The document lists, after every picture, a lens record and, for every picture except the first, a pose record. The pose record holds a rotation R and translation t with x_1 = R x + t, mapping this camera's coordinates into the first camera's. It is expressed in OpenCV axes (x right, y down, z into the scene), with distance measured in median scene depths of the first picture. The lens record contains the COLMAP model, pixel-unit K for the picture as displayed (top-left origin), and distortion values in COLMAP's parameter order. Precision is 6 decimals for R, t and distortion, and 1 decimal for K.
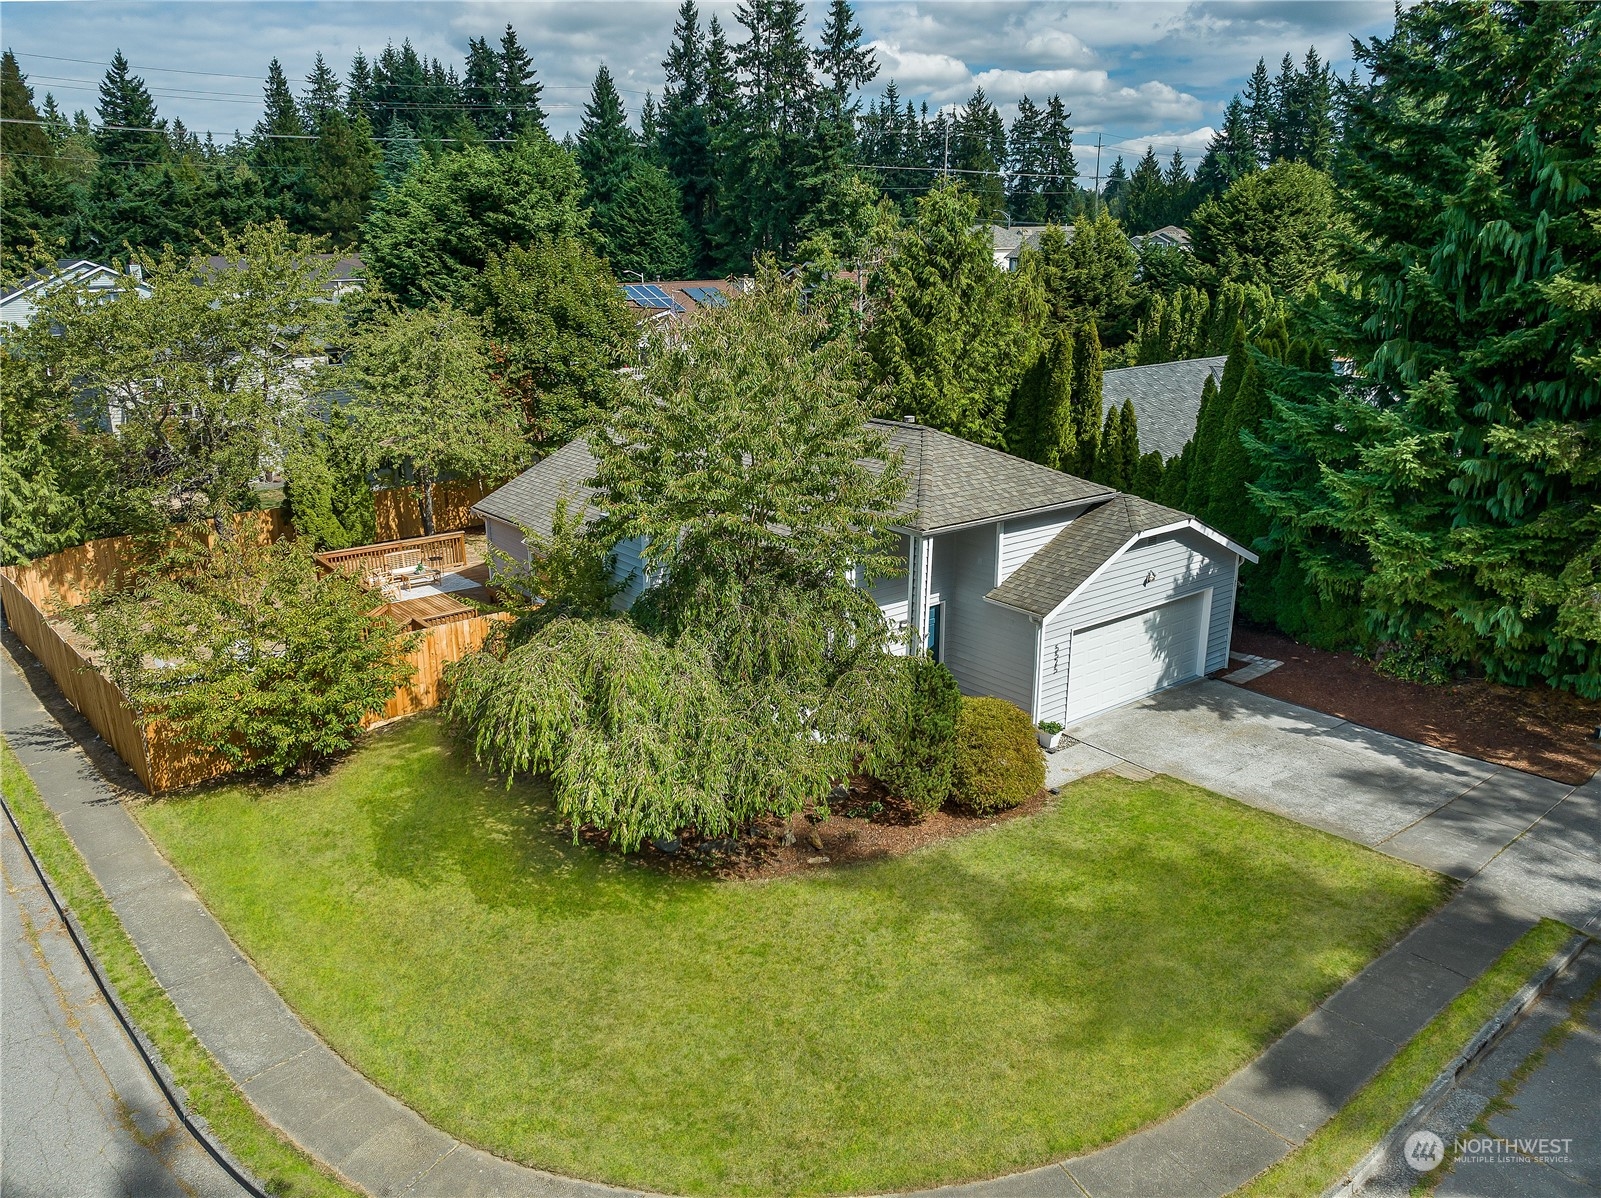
lens RADIAL K [[1088.3, 0, 786.3], [0, 1088.3, 517.4], [0, 0, 1]] dist [-0.034136, 0.002469]
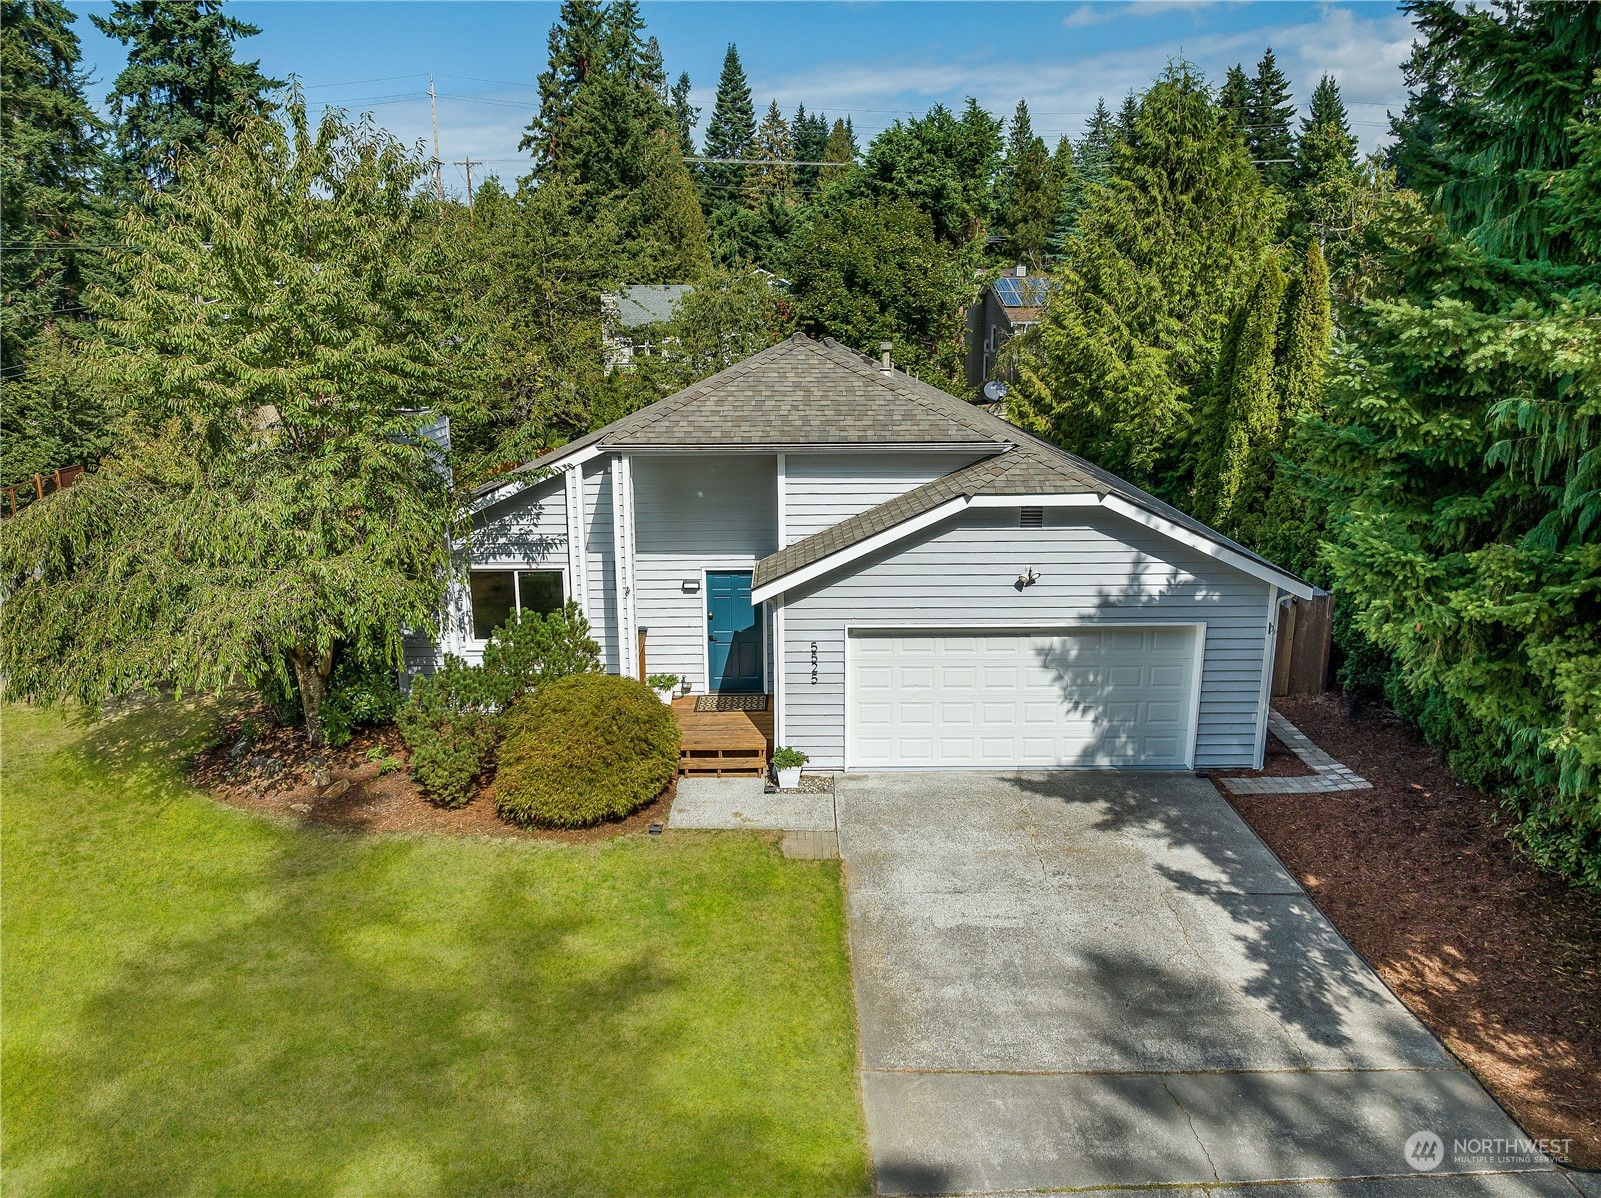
lens RADIAL K [[1088.3, 0, 786.3], [0, 1088.3, 517.4], [0, 0, 1]] dist [-0.034136, 0.002469]
pose [[0.822655, 0.119143, -0.555916, 0.548964], [-0.130463, 0.991264, 0.019385, 0.025196], [0.553369, 0.056579, 0.831012, 0.374107]]
